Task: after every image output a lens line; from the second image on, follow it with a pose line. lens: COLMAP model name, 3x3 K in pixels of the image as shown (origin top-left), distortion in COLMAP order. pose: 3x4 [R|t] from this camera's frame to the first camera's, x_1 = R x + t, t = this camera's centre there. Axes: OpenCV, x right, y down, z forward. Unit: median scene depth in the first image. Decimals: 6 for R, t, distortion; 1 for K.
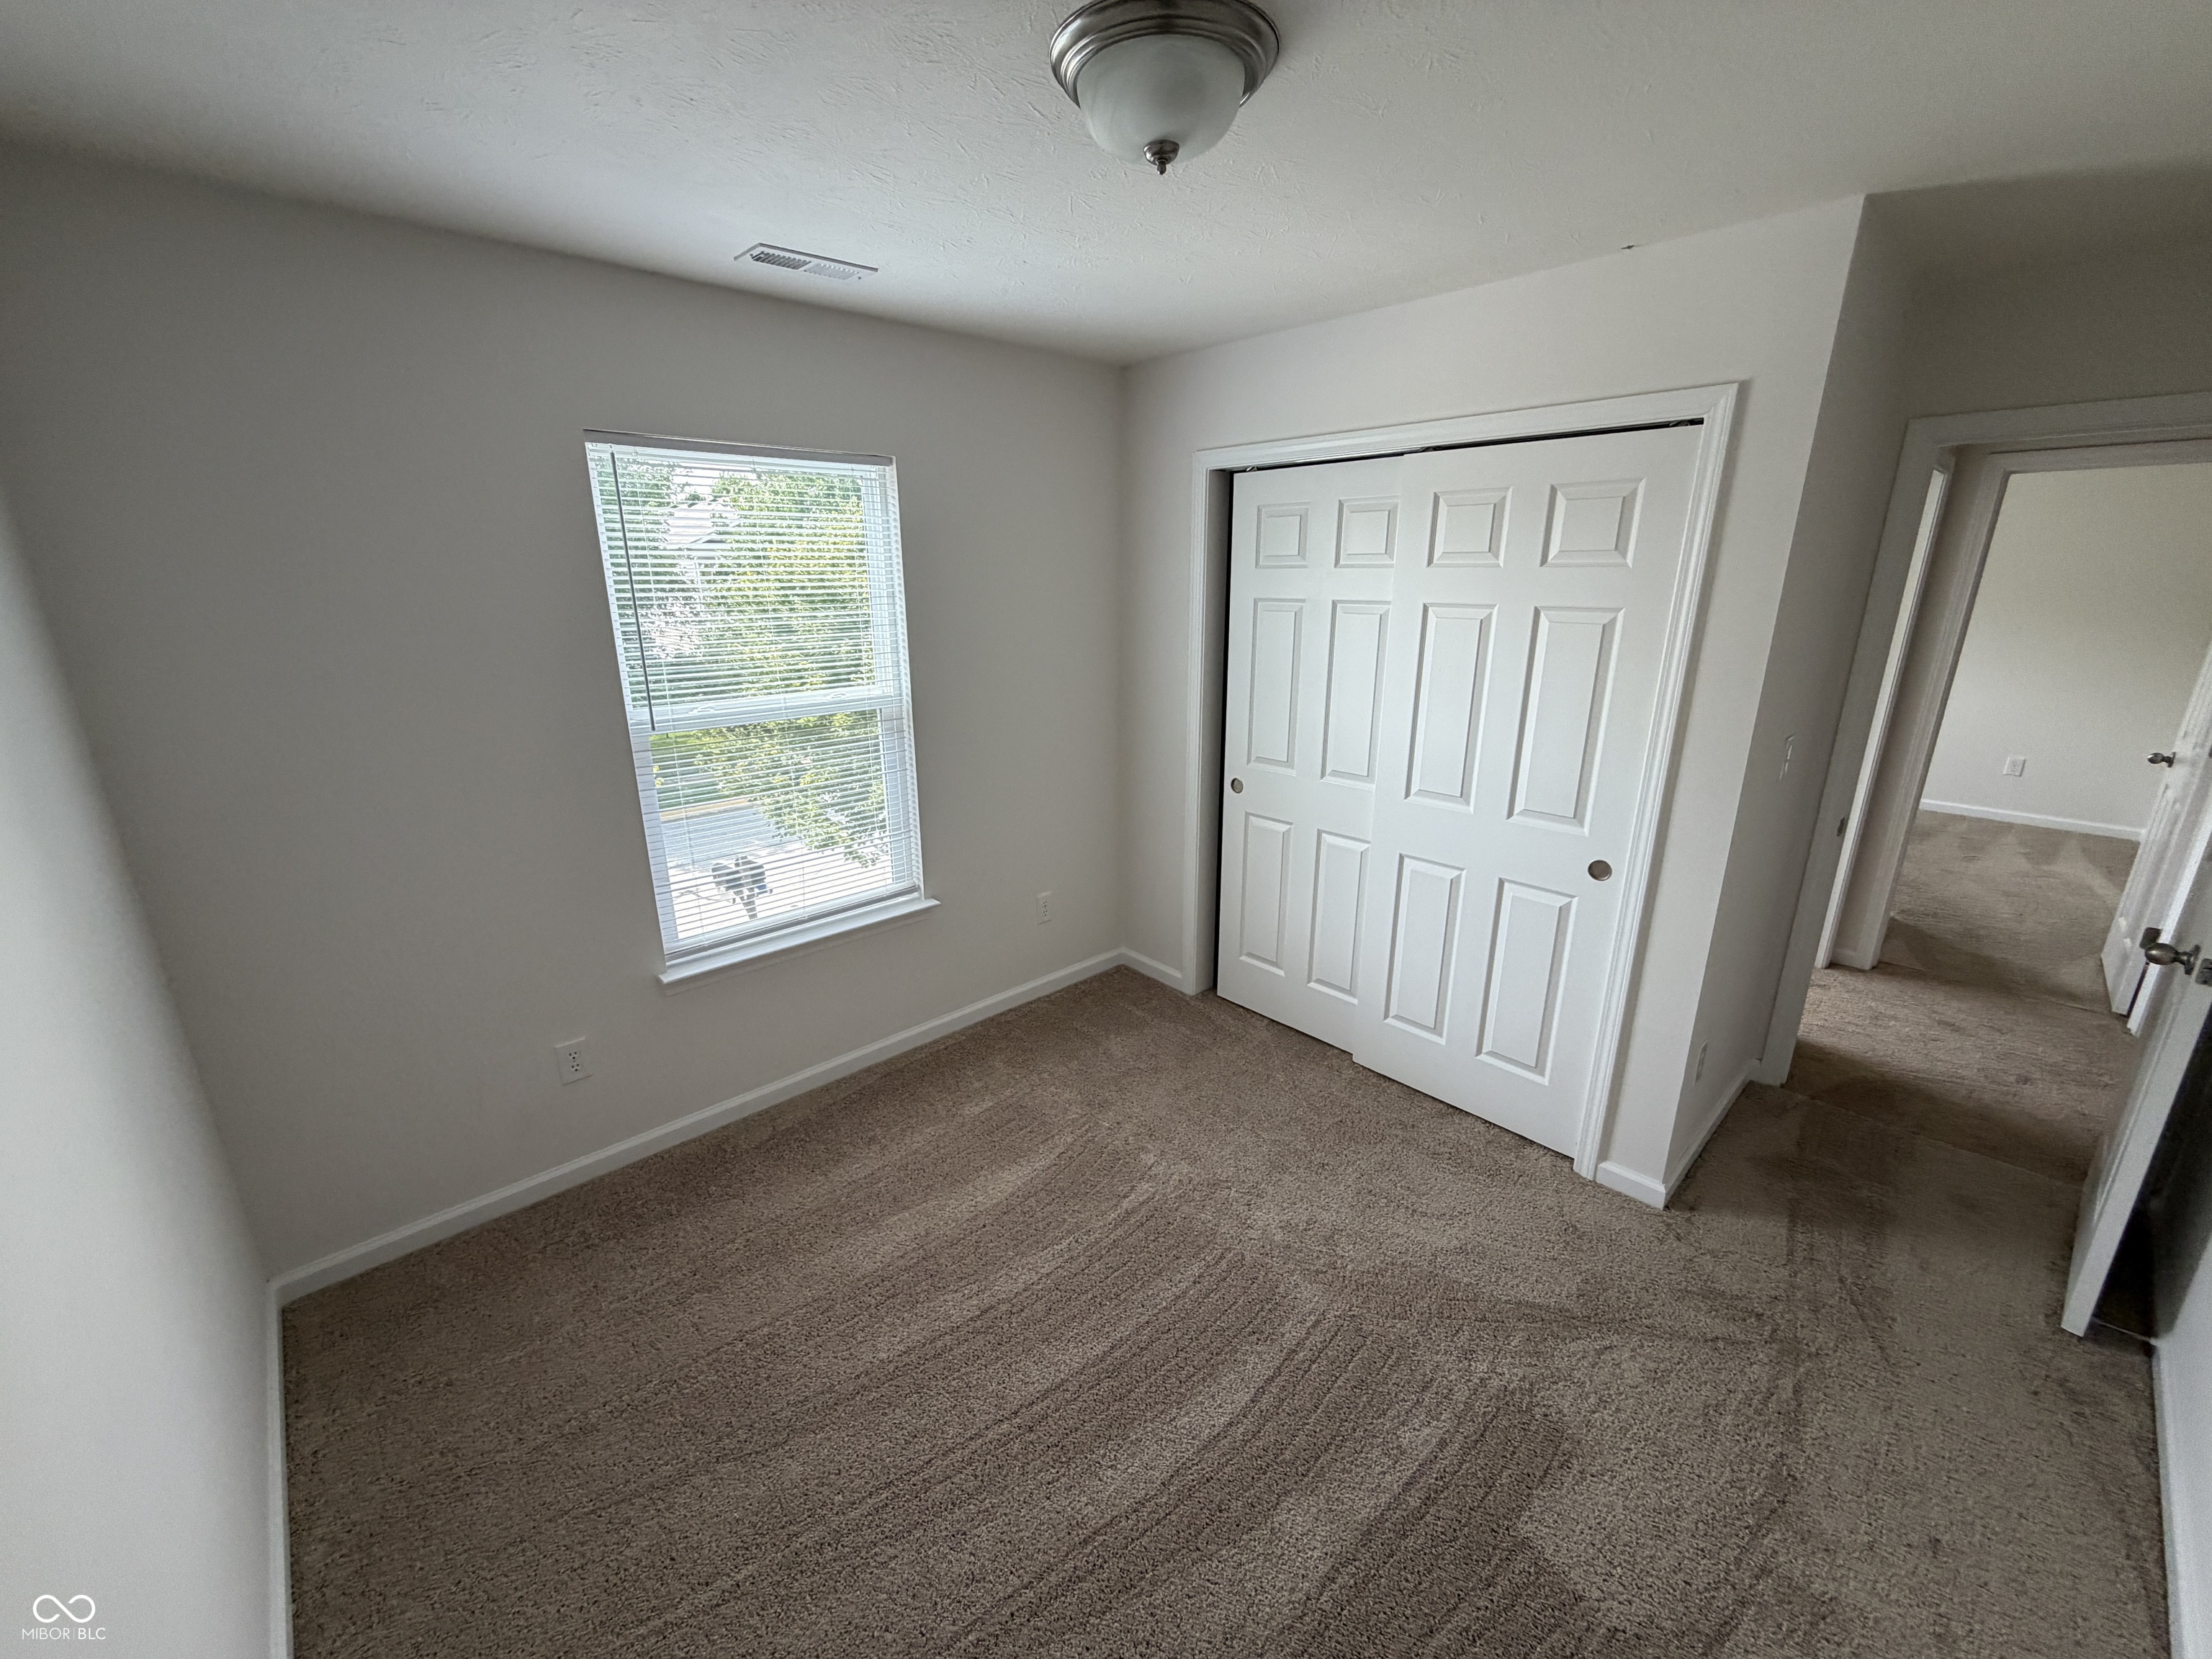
lens RADIAL K [[931.3, 0, 1107.1], [0, 931.3, 864.1], [0, 0, 1]] dist [-0.000991, 0.000115]
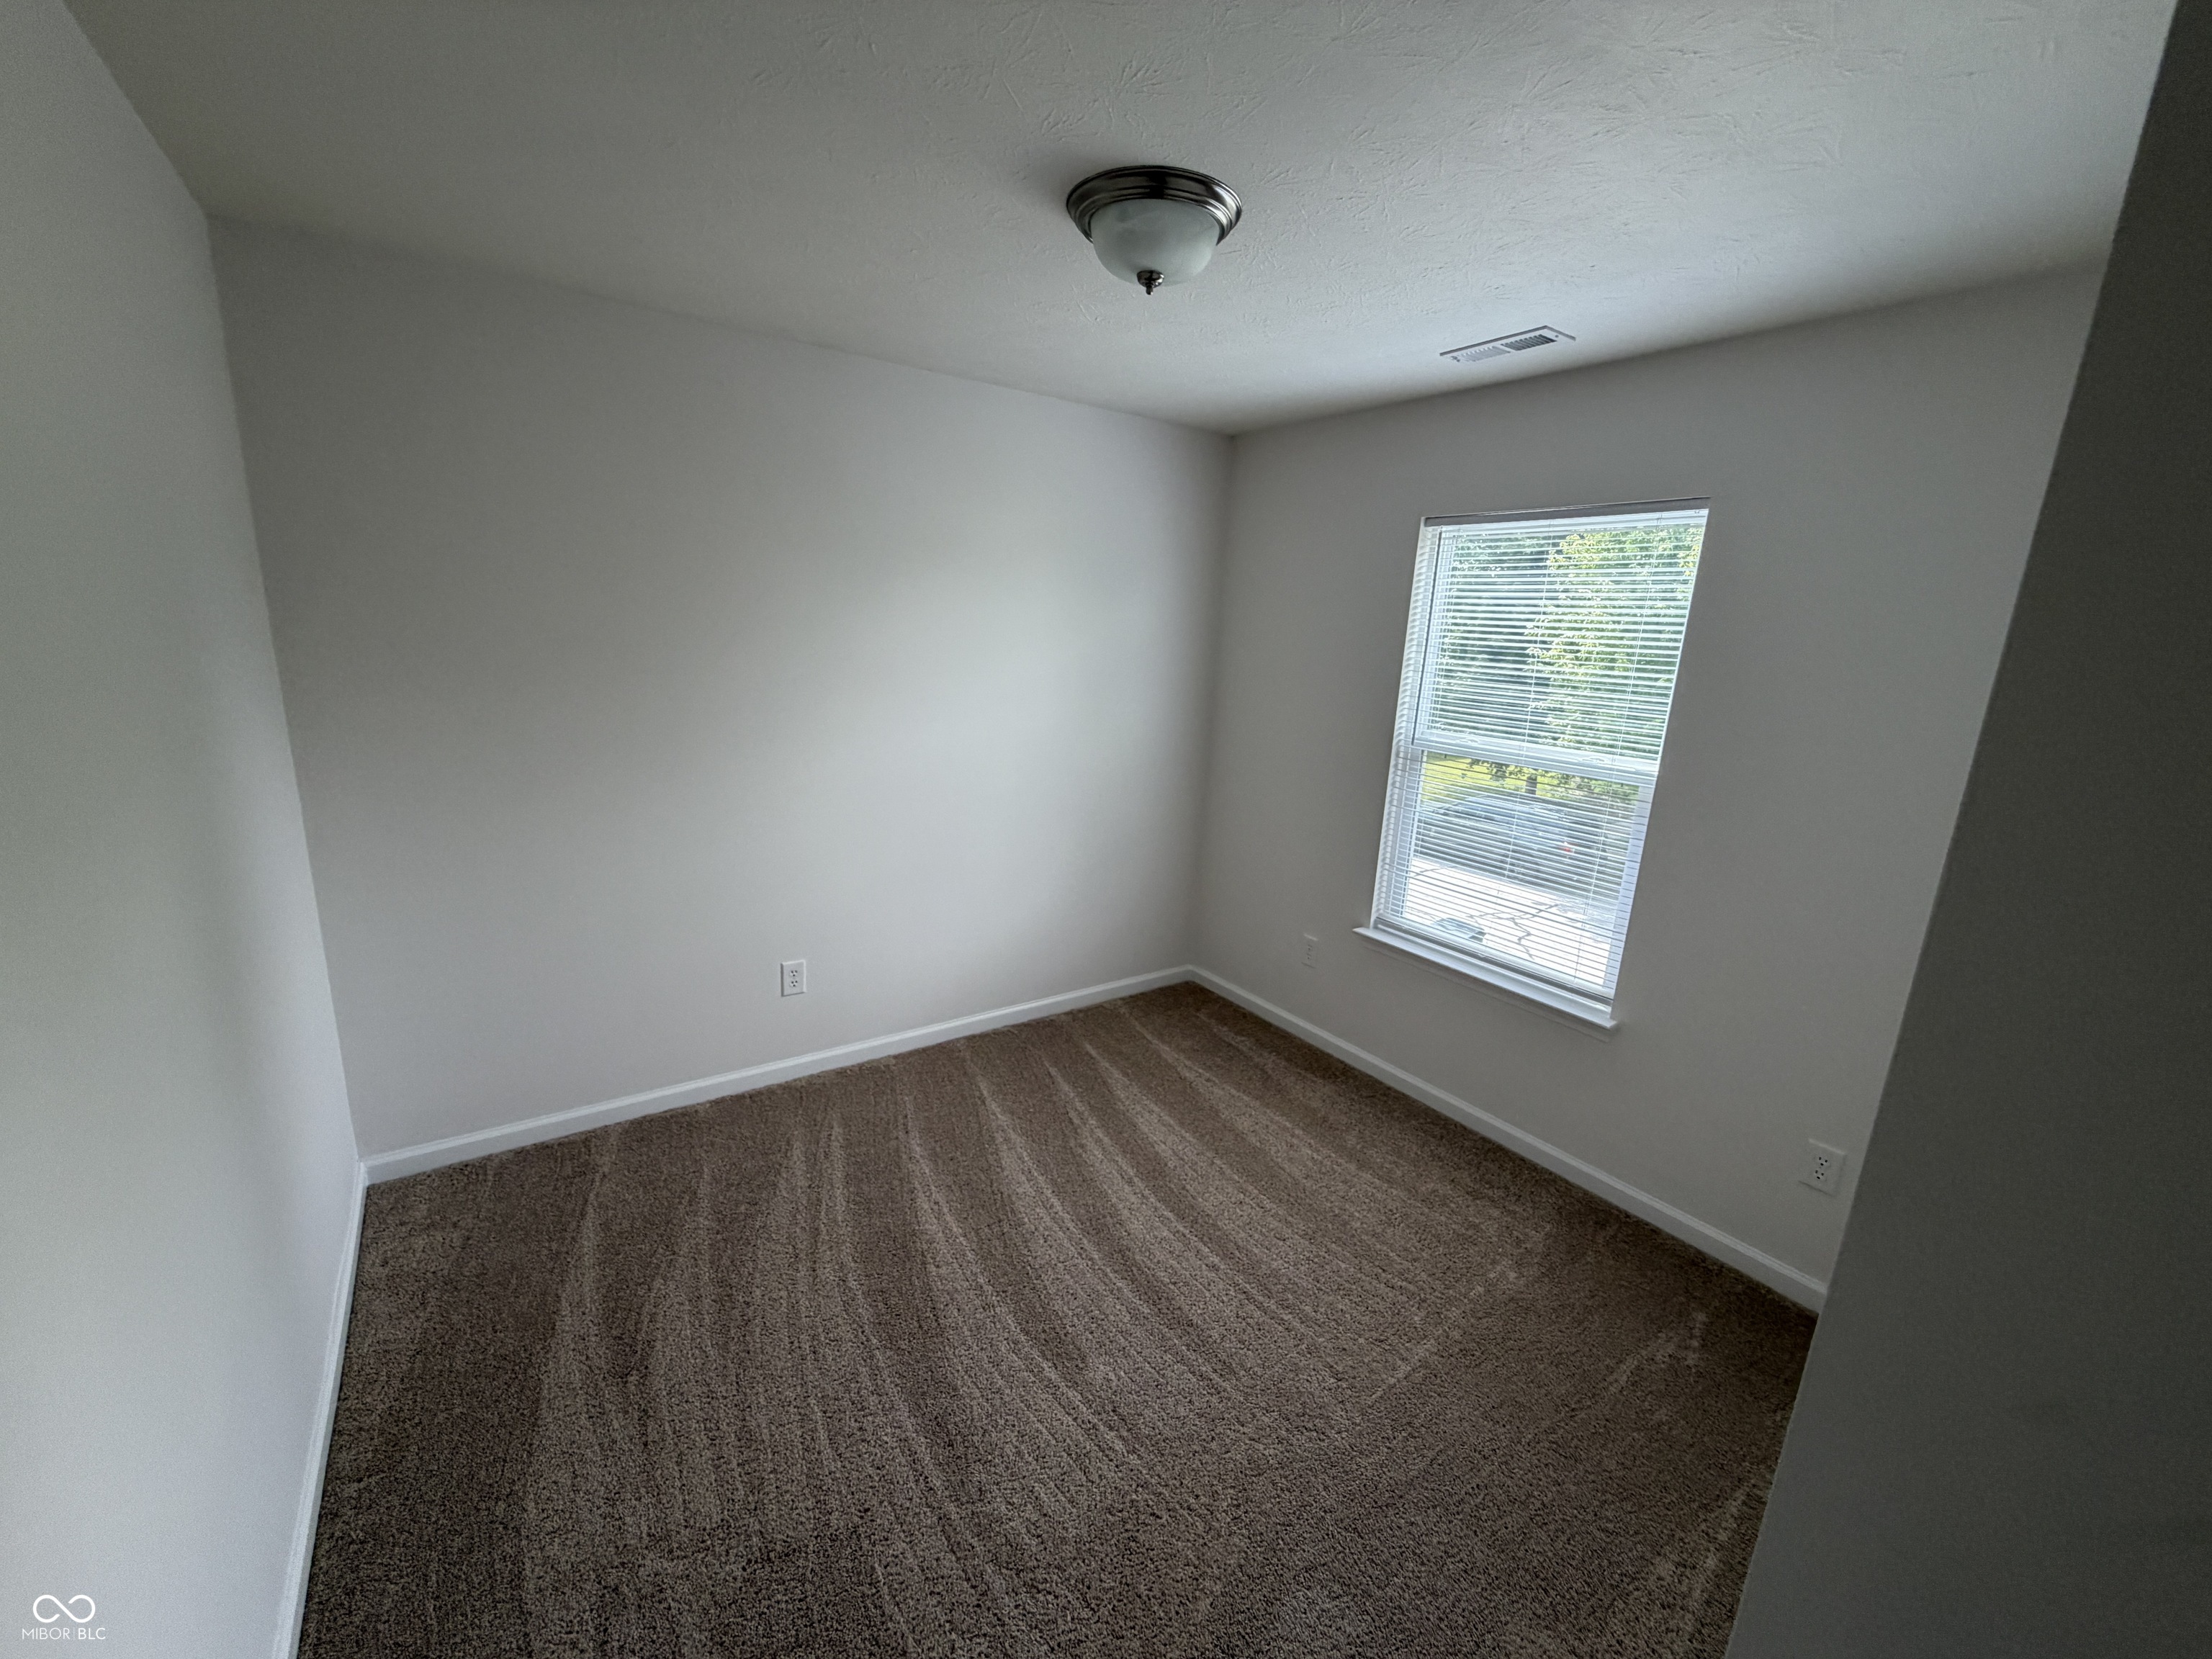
lens RADIAL K [[906.7, 0, 1078.7], [0, 906.7, 835.3], [0, 0, 1]] dist [0.010050, 0.000169]
pose [[-0.179918, 0.233212, -0.955637, 0.875686], [-0.334628, 0.899041, 0.282401, -0.249935], [0.925016, 0.370591, -0.083714, 0.795304]]
